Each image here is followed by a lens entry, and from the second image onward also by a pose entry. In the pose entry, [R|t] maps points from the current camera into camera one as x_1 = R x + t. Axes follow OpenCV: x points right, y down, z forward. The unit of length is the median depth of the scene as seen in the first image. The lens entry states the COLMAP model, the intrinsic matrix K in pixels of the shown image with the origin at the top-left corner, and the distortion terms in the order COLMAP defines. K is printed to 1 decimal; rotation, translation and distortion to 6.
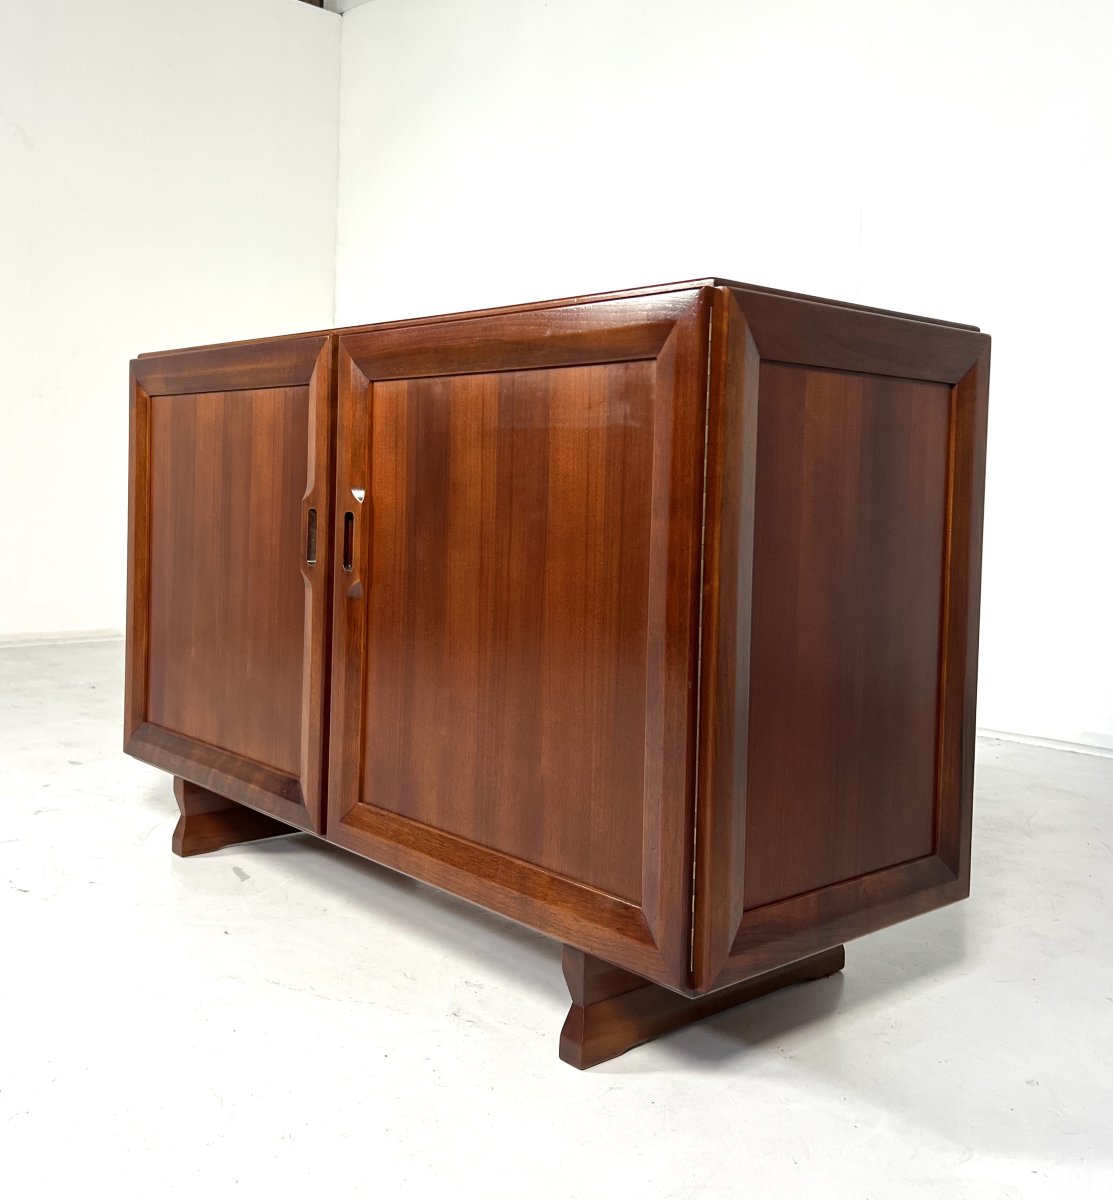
lens RADIAL K [[1232.6, 0, 554.9], [0, 1232.6, 537.4], [0, 0, 1]] dist [0.068861, -0.001579]
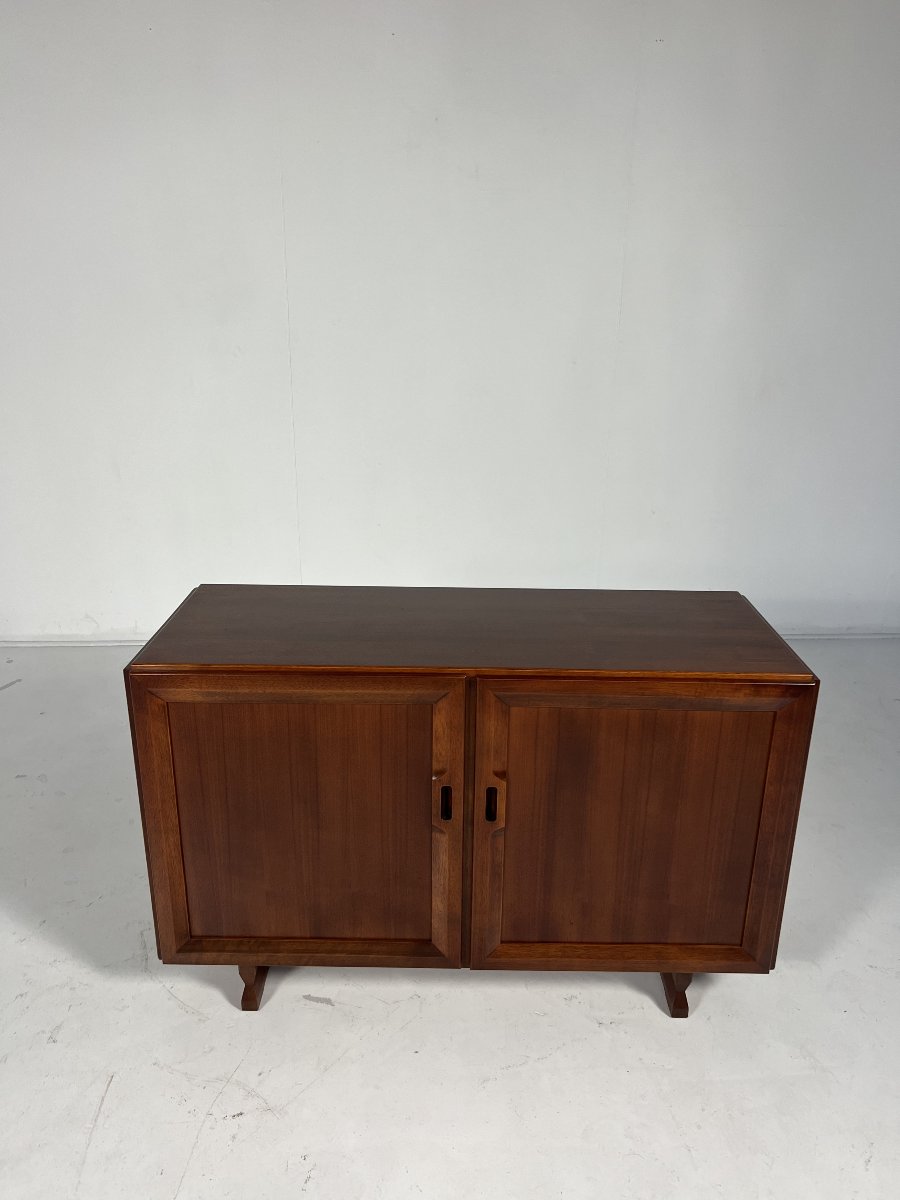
lens RADIAL K [[913.2, 0, 450.0], [0, 913.2, 600.0], [0, 0, 1]] dist [0.022662, -0.004873]
pose [[0.680986, -0.267833, 0.681559, -0.962806], [0.039395, 0.942766, 0.331119, -0.650385], [-0.731236, -0.198637, 0.652562, 0.384853]]
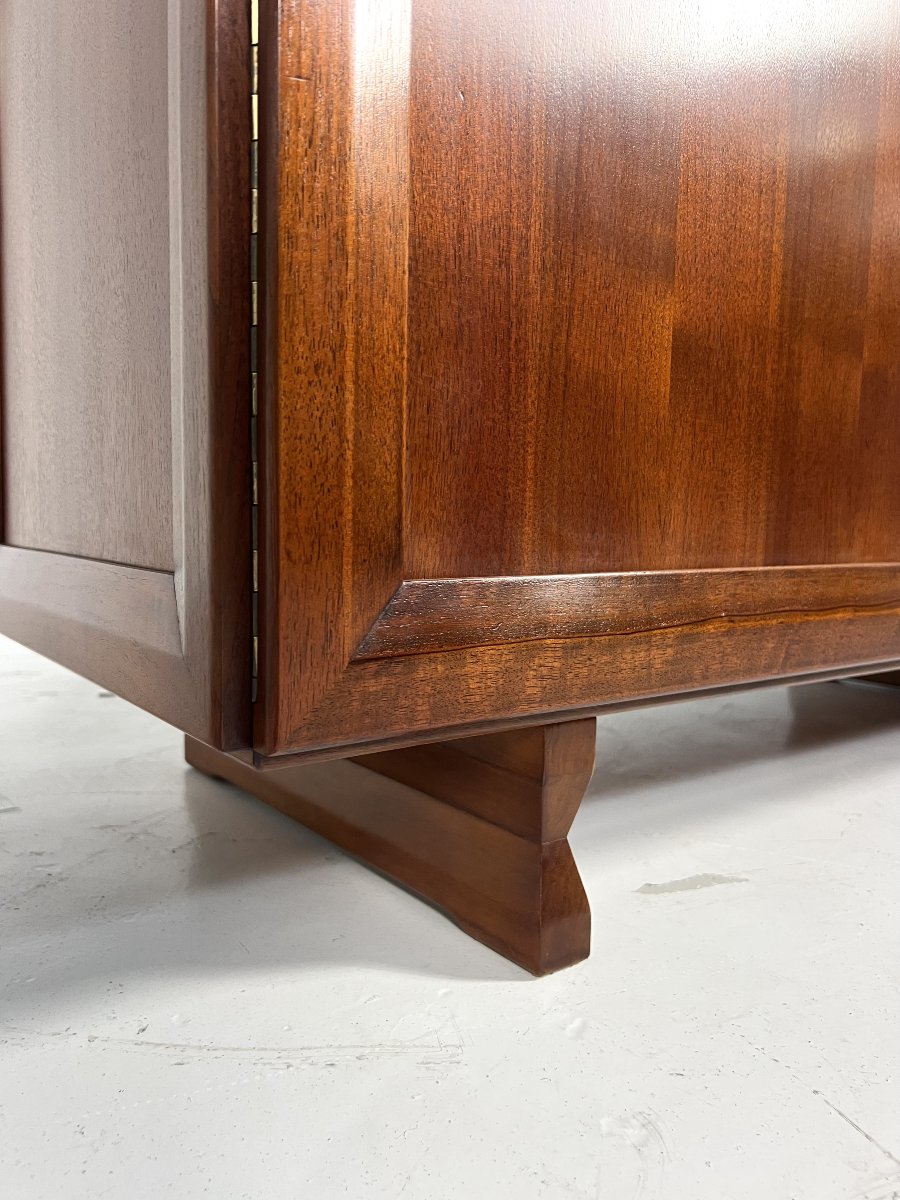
lens RADIAL K [[913.2, 0, 450.0], [0, 913.2, 600.0], [0, 0, 1]] dist [0.022662, -0.004873]
pose [[0.085892, -0.120047, 0.989046, -0.705614], [0.017821, 0.992741, 0.118948, 0.184308], [-0.996145, 0.007410, 0.087408, 1.361834]]
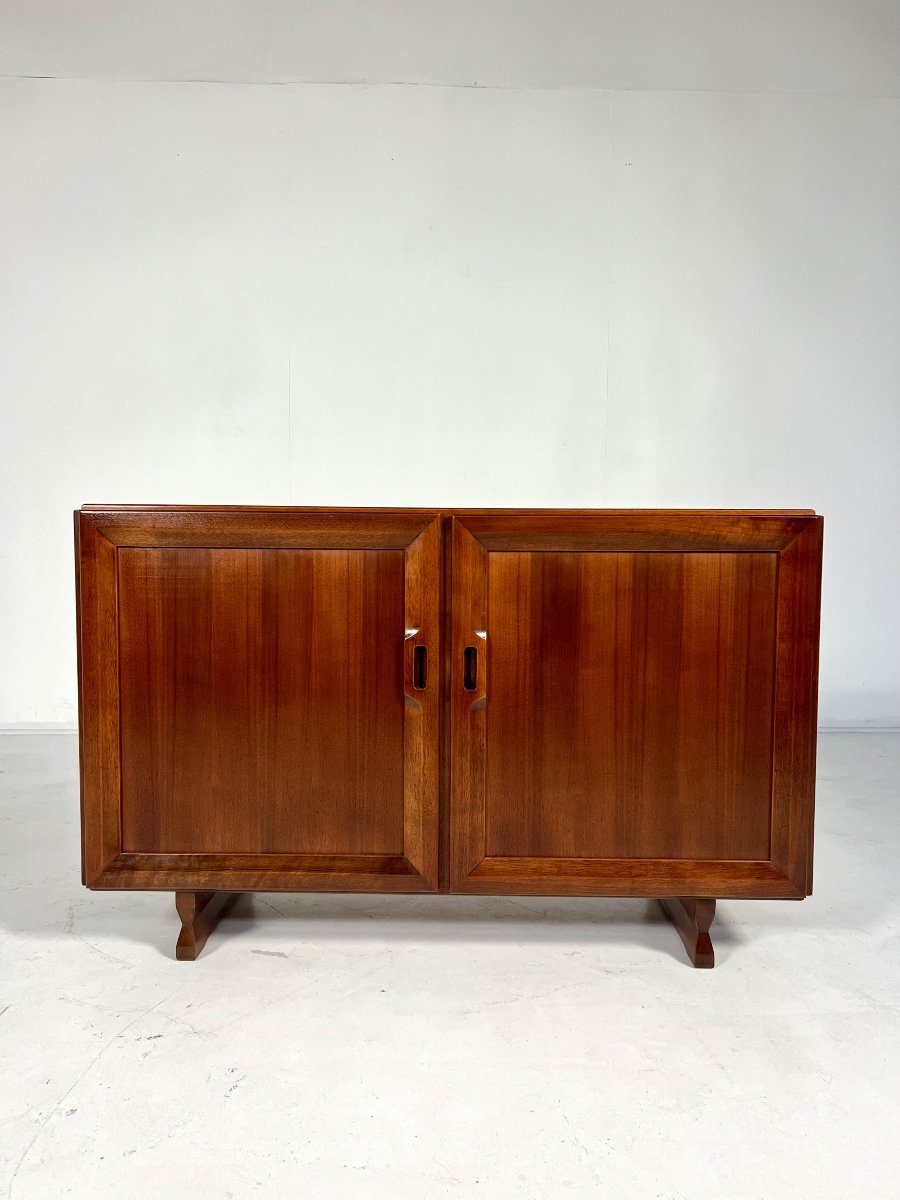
lens RADIAL K [[913.2, 0, 450.0], [0, 913.2, 600.0], [0, 0, 1]] dist [0.022662, -0.004873]
pose [[0.688170, -0.070226, 0.722143, -0.962059], [0.043867, 0.997511, 0.055201, -0.137376], [-0.724222, -0.006309, 0.689538, 0.356015]]
